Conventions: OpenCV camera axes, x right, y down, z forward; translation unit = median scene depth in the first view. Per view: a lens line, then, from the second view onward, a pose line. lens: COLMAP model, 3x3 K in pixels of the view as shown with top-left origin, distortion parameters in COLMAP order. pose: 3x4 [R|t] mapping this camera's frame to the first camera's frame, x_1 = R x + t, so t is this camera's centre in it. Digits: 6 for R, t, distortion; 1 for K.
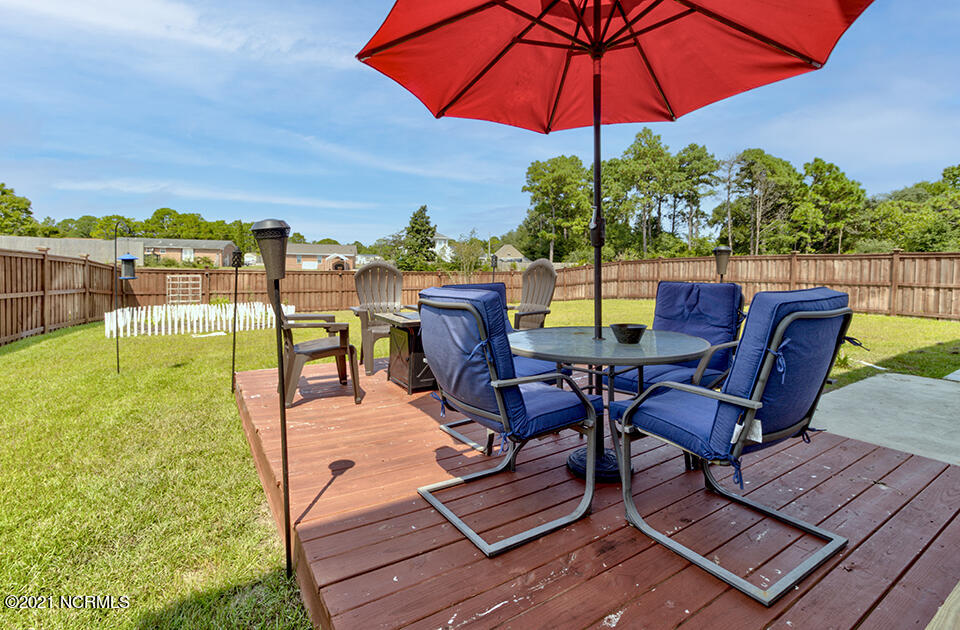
lens RADIAL K [[437.5, 0, 480.0], [0, 437.5, 315.0], [0, 0, 1]] dist [0.000479, 0.000034]
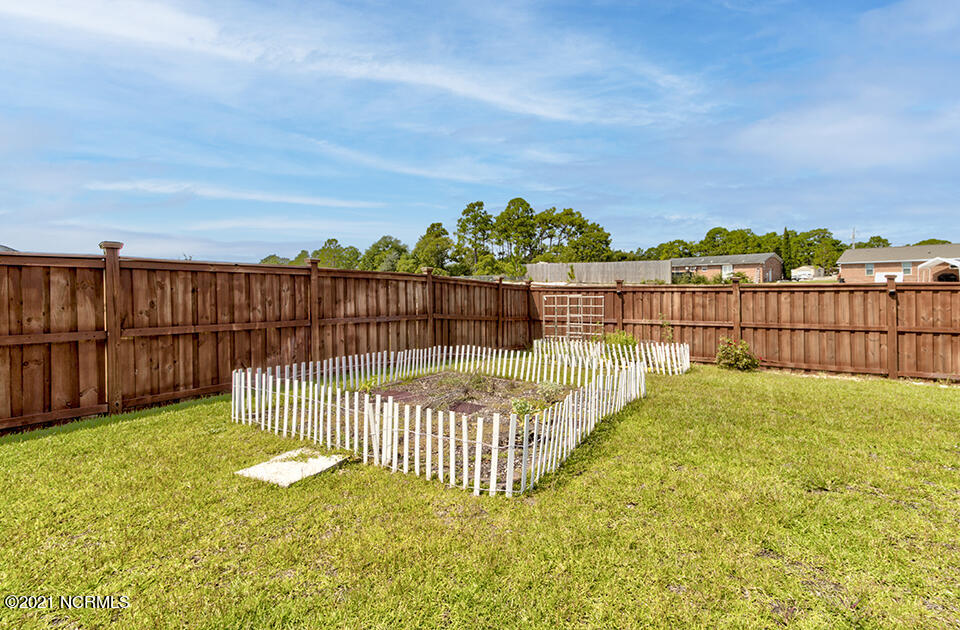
lens RADIAL K [[453.4, 0, 476.3], [0, 453.4, 298.5], [0, 0, 1]] dist [0.002371, 0.001098]
pose [[0.436938, 0.003568, -0.899484, -0.084267], [-0.072725, 0.996858, -0.031373, -0.033687], [0.896547, 0.079124, 0.435825, 0.361144]]
